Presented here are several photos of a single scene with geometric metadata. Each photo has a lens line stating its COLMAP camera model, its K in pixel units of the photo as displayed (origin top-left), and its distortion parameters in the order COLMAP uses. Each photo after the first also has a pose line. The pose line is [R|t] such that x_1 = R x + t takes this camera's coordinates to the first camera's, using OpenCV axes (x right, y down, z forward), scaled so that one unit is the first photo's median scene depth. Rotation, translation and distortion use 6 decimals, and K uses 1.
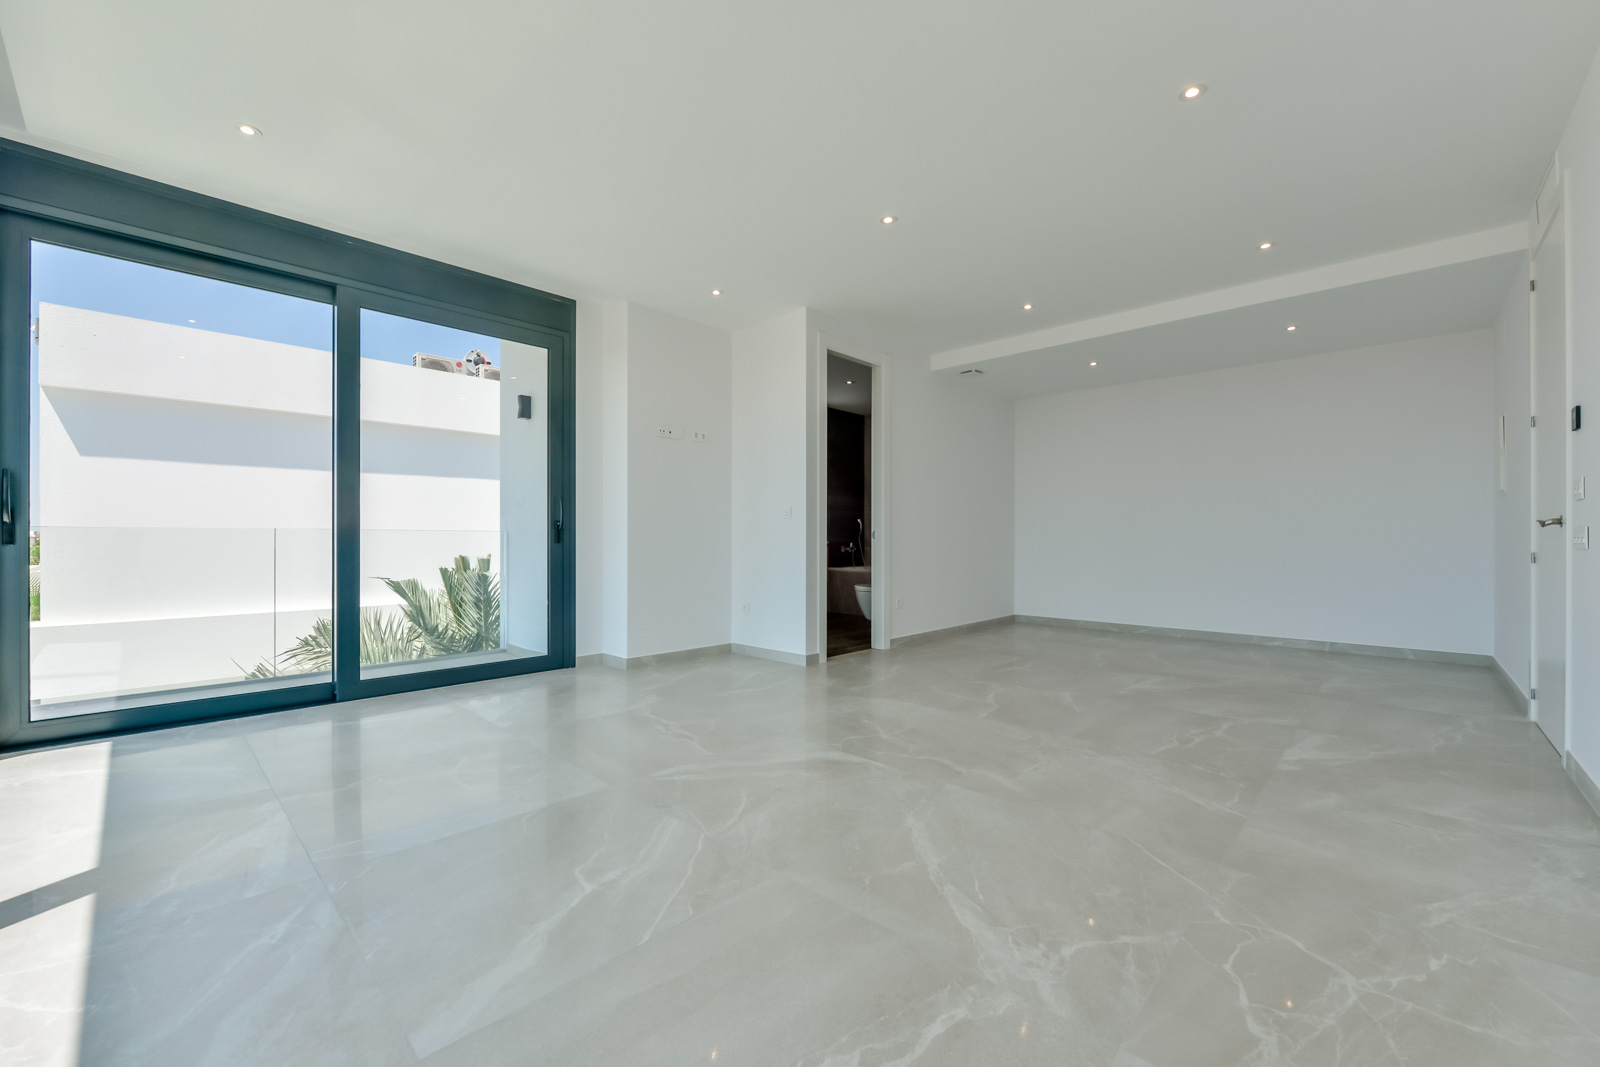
lens RADIAL K [[637.2, 0, 799.7], [0, 637.2, 538.2], [0, 0, 1]] dist [-0.002789, -0.000817]
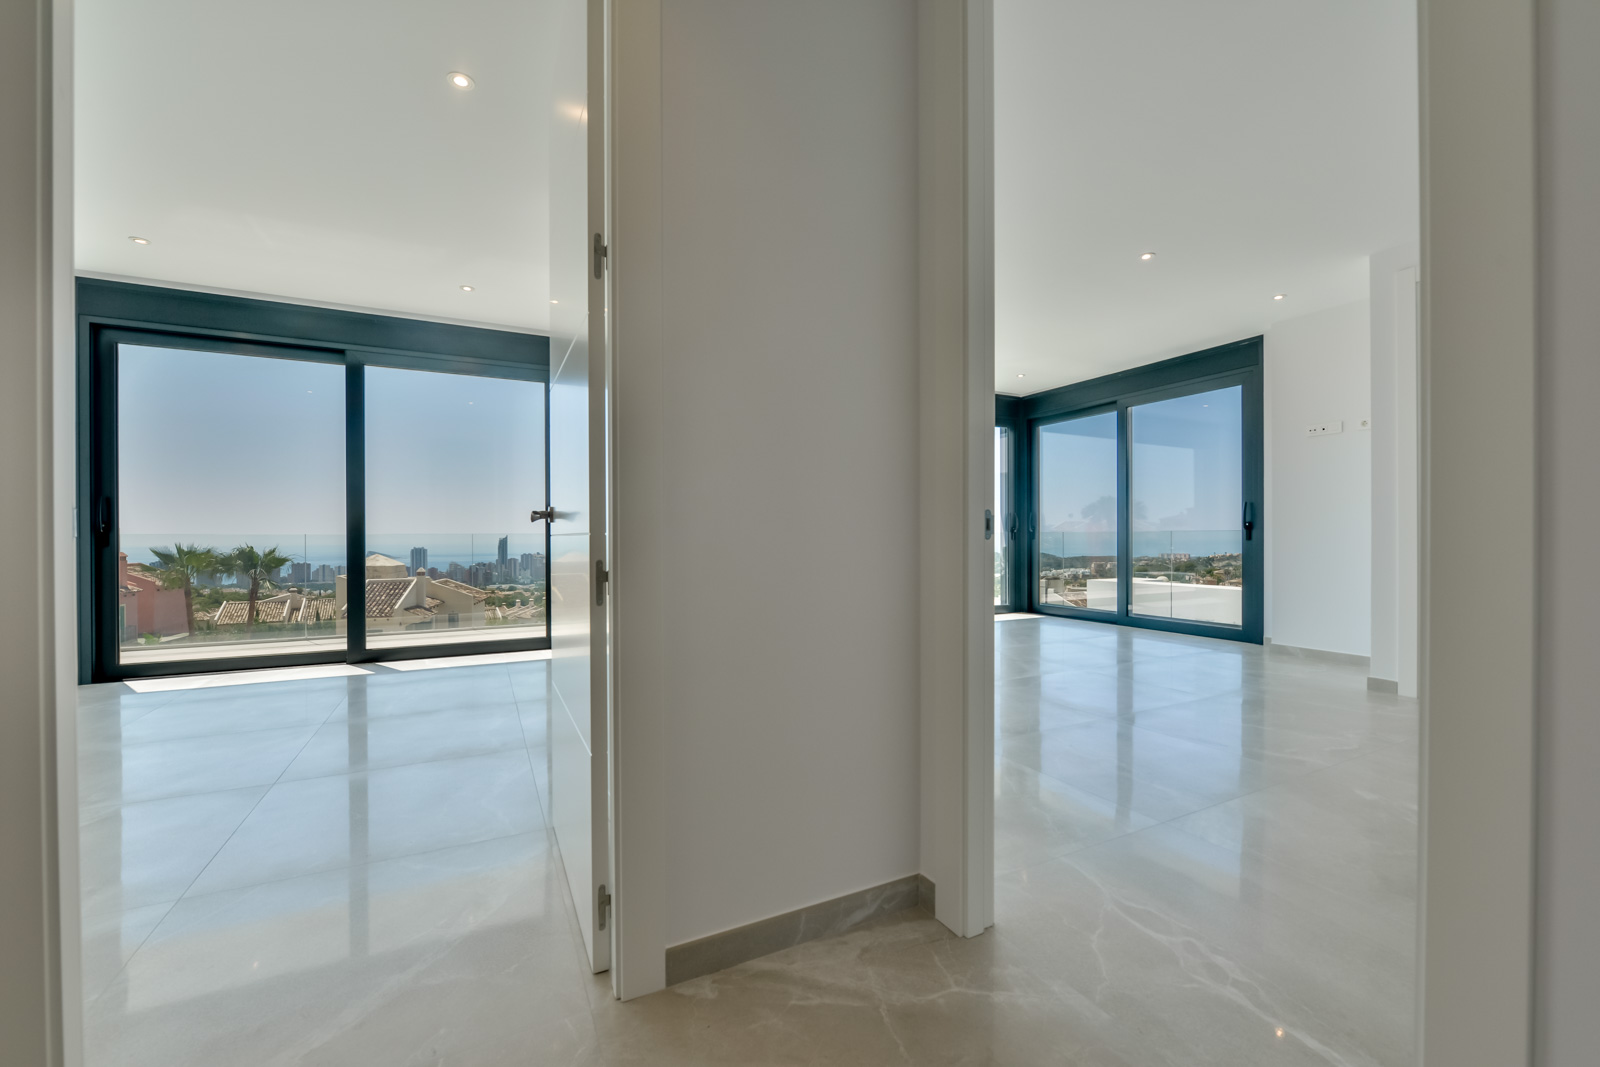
lens RADIAL K [[639.5, 0, 805.6], [0, 639.5, 536.8], [0, 0, 1]] dist [-0.002446, -0.001116]
pose [[-0.331861, -0.001664, -0.943327, 1.082821], [0.000956, 0.999997, -0.002100, 0.002502], [0.943328, -0.001598, -0.331859, 0.613294]]
